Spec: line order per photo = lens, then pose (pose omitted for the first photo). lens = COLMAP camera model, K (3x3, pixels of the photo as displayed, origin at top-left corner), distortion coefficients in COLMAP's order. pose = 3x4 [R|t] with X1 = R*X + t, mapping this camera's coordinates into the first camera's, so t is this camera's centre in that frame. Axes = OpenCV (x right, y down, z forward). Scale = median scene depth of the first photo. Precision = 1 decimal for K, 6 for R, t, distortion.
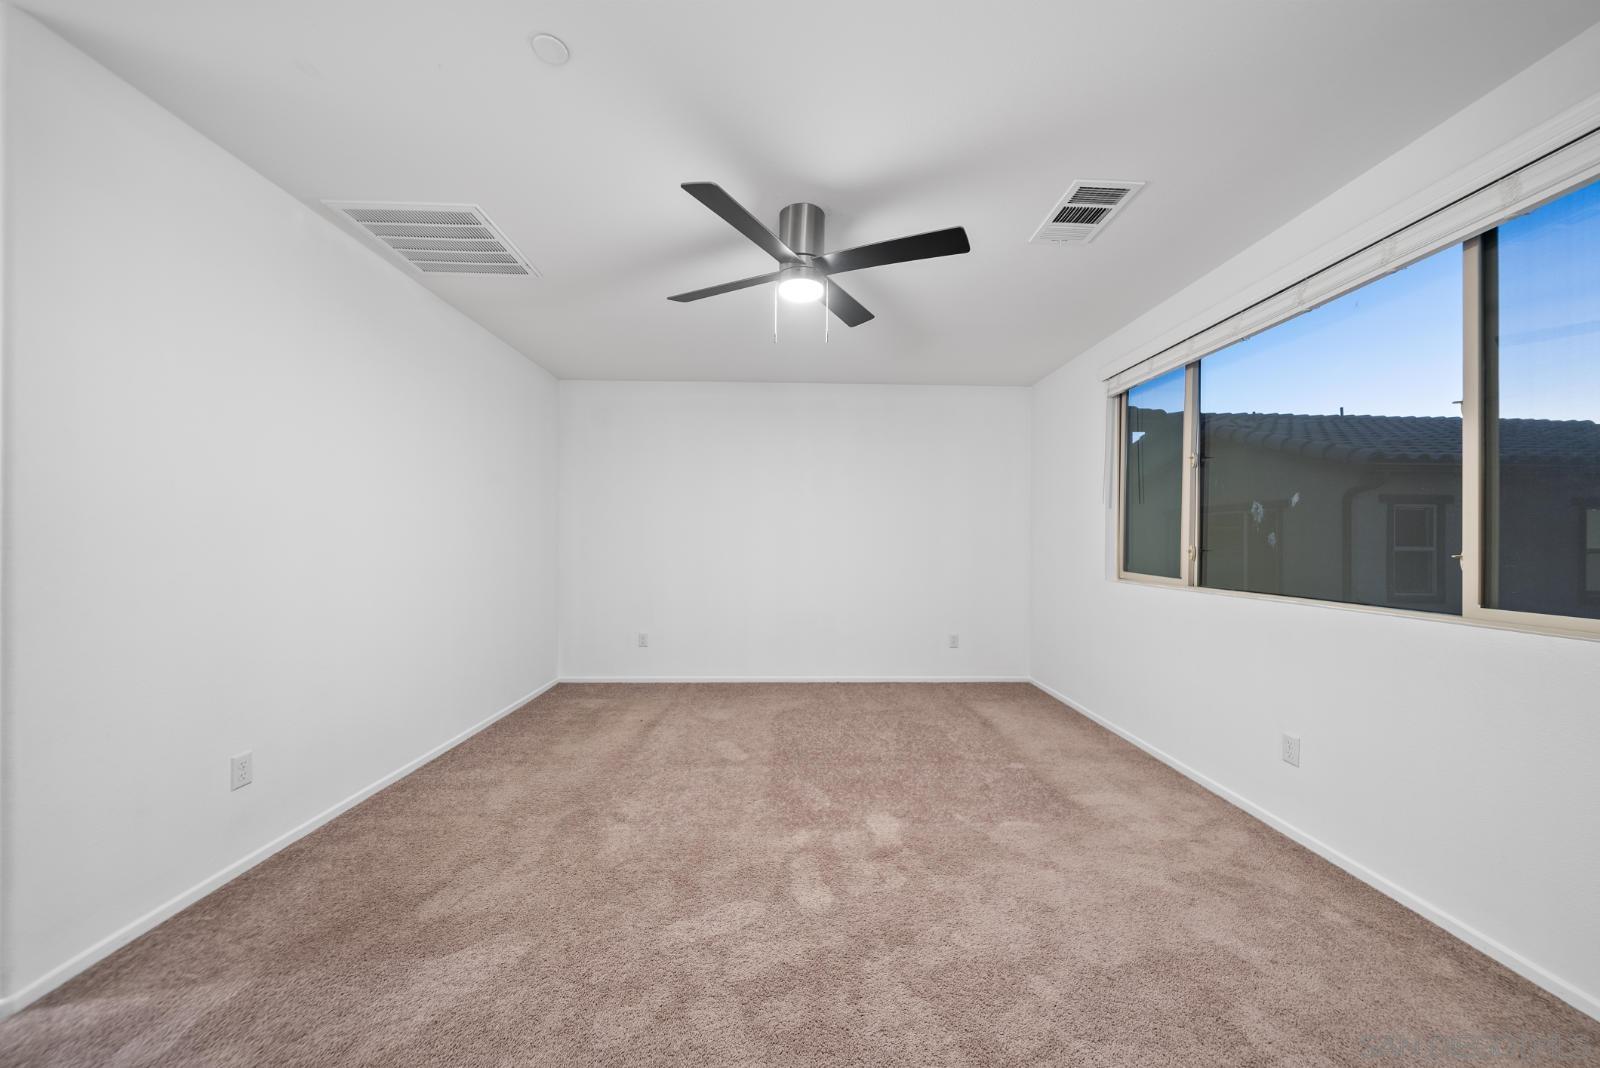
lens RADIAL K [[556.5, 0, 817.6], [0, 556.5, 538.6], [0, 0, 1]] dist [-0.000432, -0.000037]
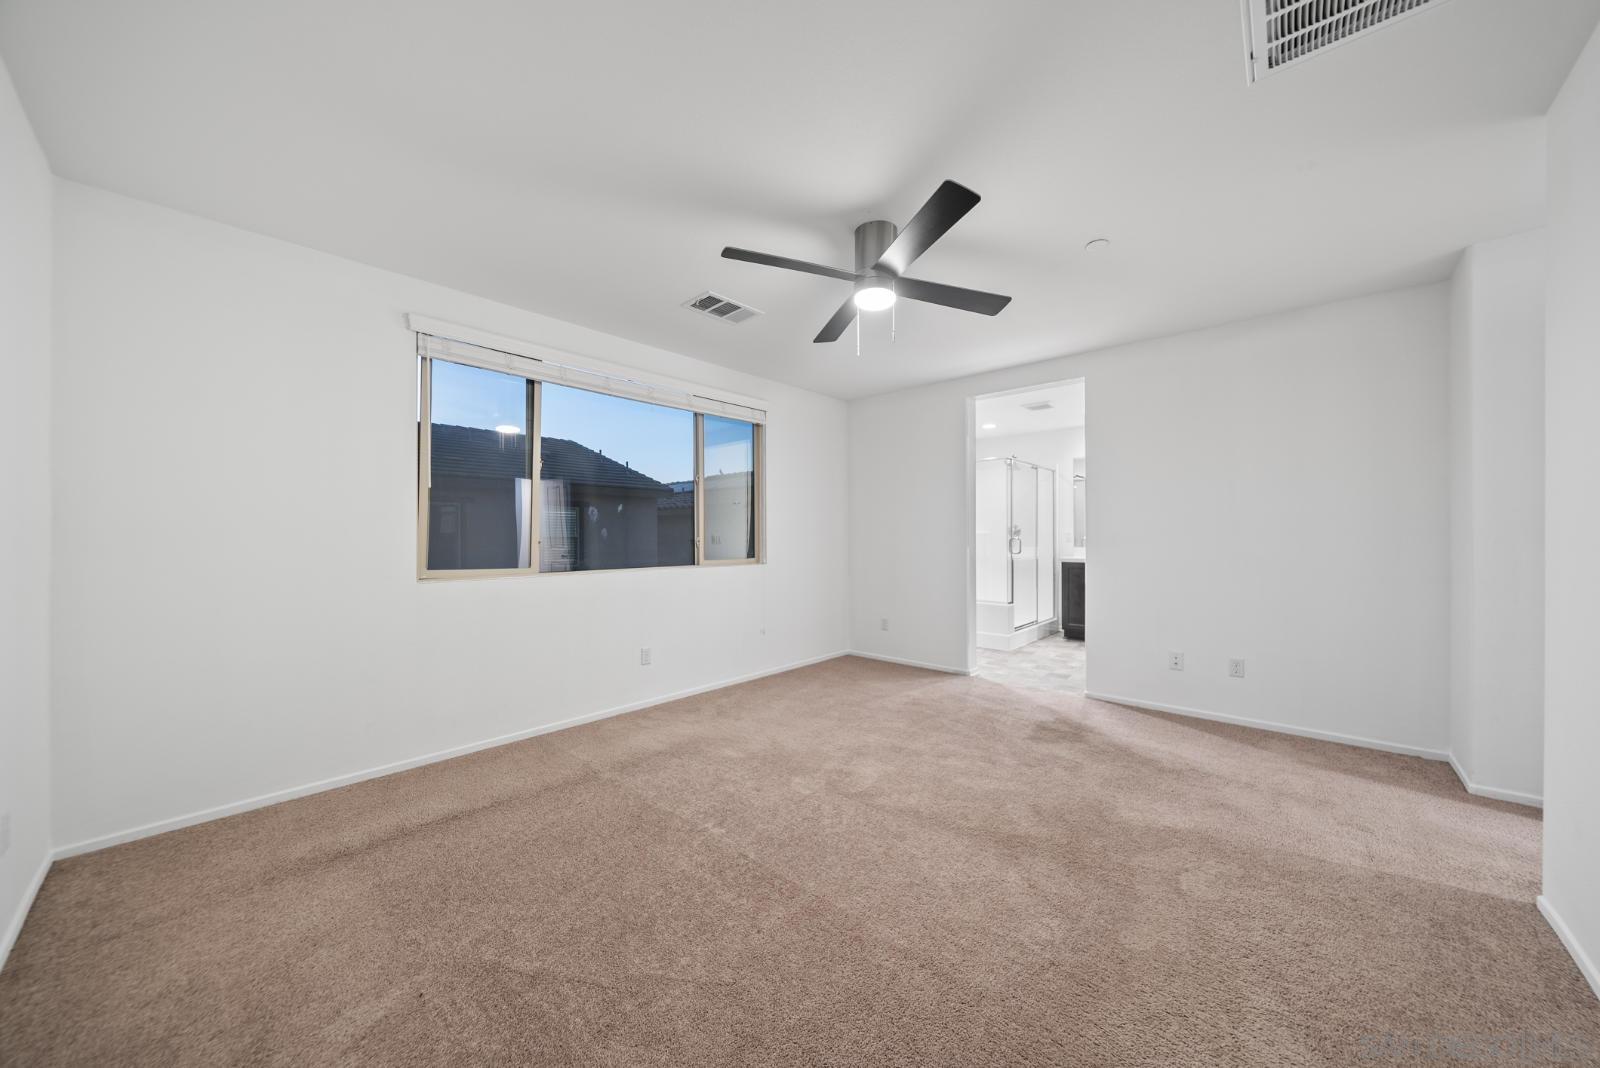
lens RADIAL K [[543.6, 0, 796.4], [0, 543.6, 518.6], [0, 0, 1]] dist [-0.000061, -0.000007]
pose [[-0.712333, 0.017735, 0.701618, -0.636366], [-0.006159, 0.999484, -0.031517, 0.006838], [-0.701815, -0.026772, -0.711856, 1.799377]]
